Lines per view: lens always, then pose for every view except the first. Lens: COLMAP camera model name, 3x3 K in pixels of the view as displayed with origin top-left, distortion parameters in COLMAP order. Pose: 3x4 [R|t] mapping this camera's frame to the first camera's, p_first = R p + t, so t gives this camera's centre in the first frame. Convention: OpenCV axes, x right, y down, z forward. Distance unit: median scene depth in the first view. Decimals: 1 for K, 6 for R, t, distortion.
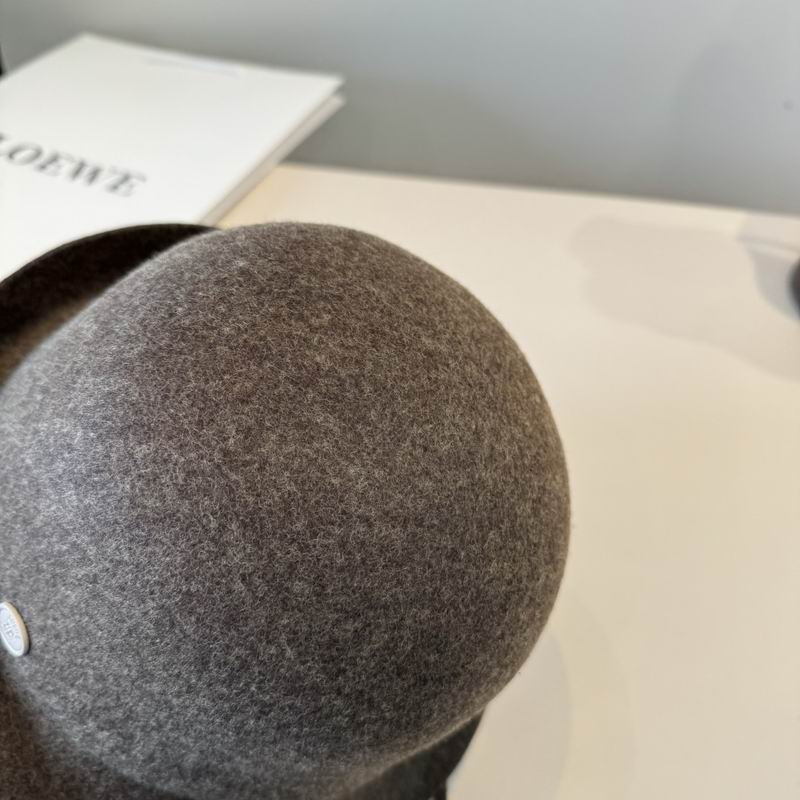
lens RADIAL K [[784.8, 0, 402.3], [0, 784.8, 401.4], [0, 0, 1]] dist [-0.015337, 0.000000]
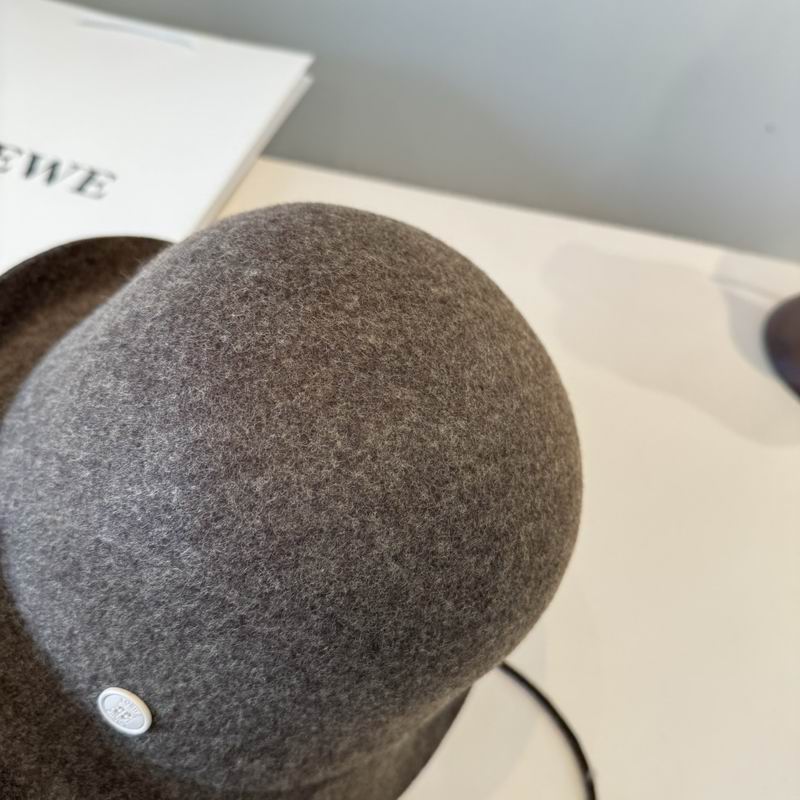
lens RADIAL K [[784.8, 0, 424.6], [0, 784.8, 403.8], [0, 0, 1]] dist [-0.015337, 0.000000]
pose [[0.909128, -0.339004, 0.241997, -0.328926], [0.307086, 0.938061, 0.160438, -0.122527], [-0.281397, -0.071545, 0.956921, -0.015614]]
